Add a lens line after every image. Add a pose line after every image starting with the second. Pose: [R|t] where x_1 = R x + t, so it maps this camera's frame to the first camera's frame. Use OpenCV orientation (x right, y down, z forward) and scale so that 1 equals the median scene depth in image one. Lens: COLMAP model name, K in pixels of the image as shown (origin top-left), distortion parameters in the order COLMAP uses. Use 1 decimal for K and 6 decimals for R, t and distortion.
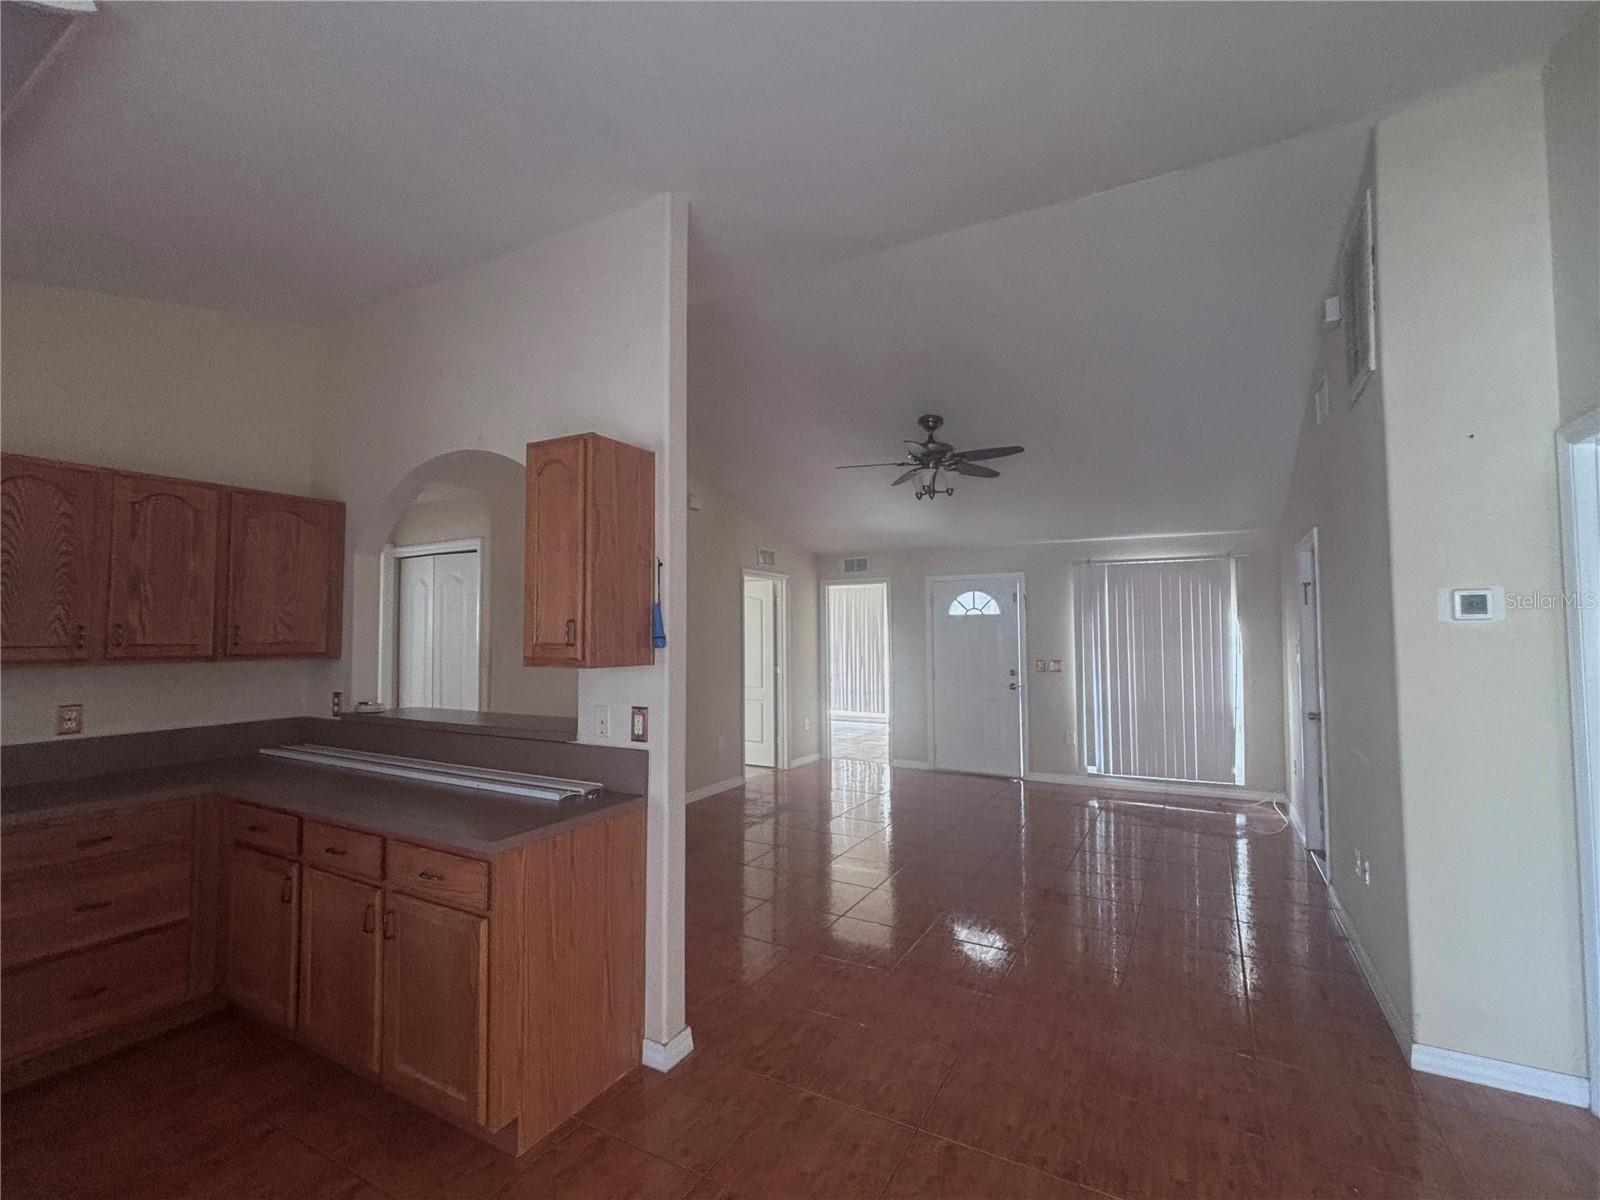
lens RADIAL K [[716.5, 0, 800.0], [0, 716.5, 600.0], [0, 0, 1]] dist [-0.000122, -0.000041]
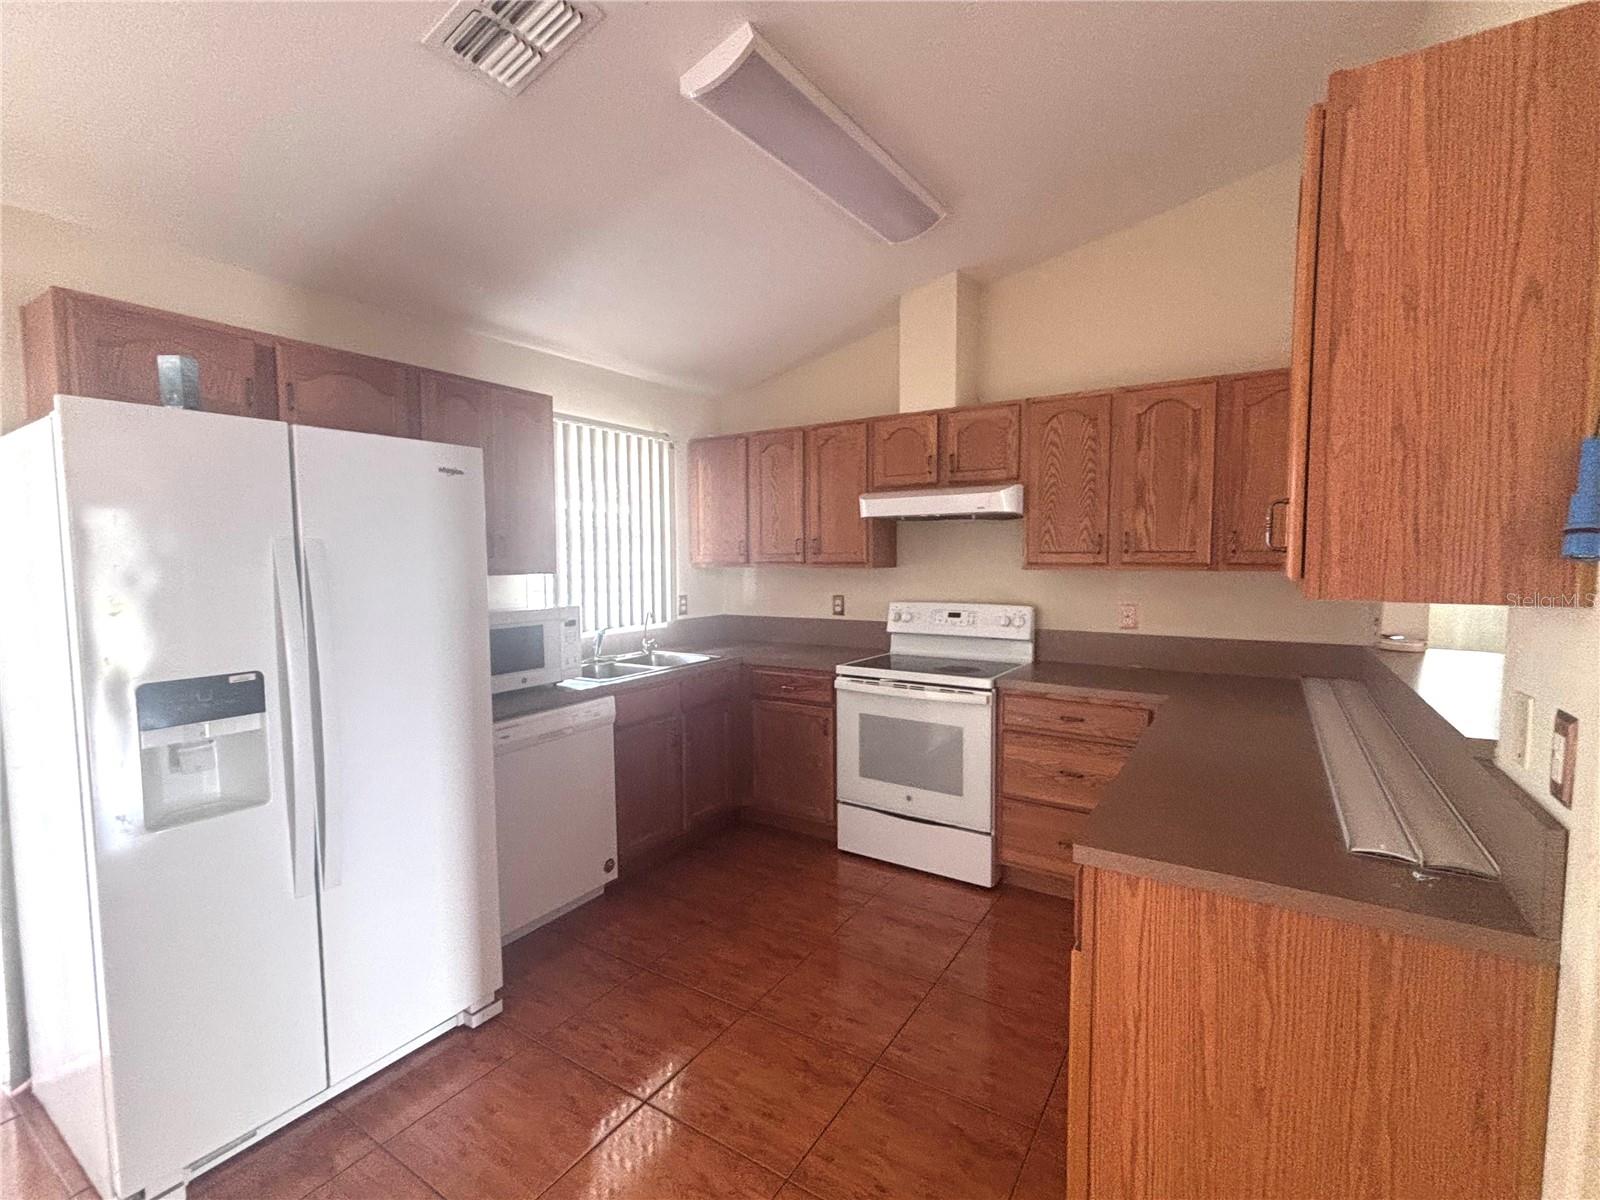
lens RADIAL K [[716.5, 0, 800.0], [0, 716.5, 600.0], [0, 0, 1]] dist [-0.000122, -0.000041]
pose [[-0.060325, 0.069016, -0.995790, 0.160589], [0.049556, 0.996584, 0.066069, 0.038959], [0.996948, -0.045362, -0.063539, 0.559192]]
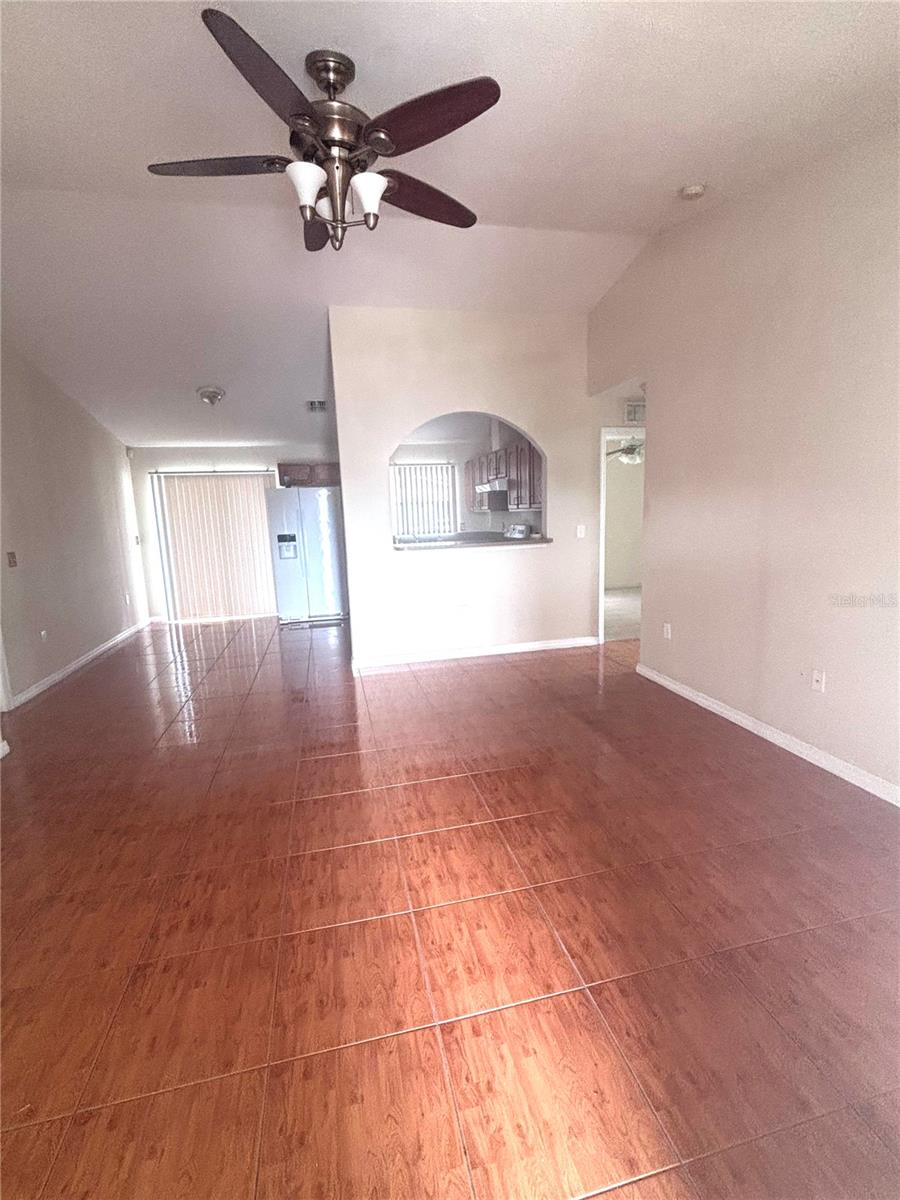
lens RADIAL K [[537.4, 0, 450.0], [0, 537.4, 600.0], [0, 0, 1]] dist [-0.000122, -0.000041]
pose [[-0.738057, 0.143247, -0.659357, 0.755733], [0.070321, 0.988213, 0.135978, 0.128835], [0.671064, 0.053993, -0.739431, 2.430613]]
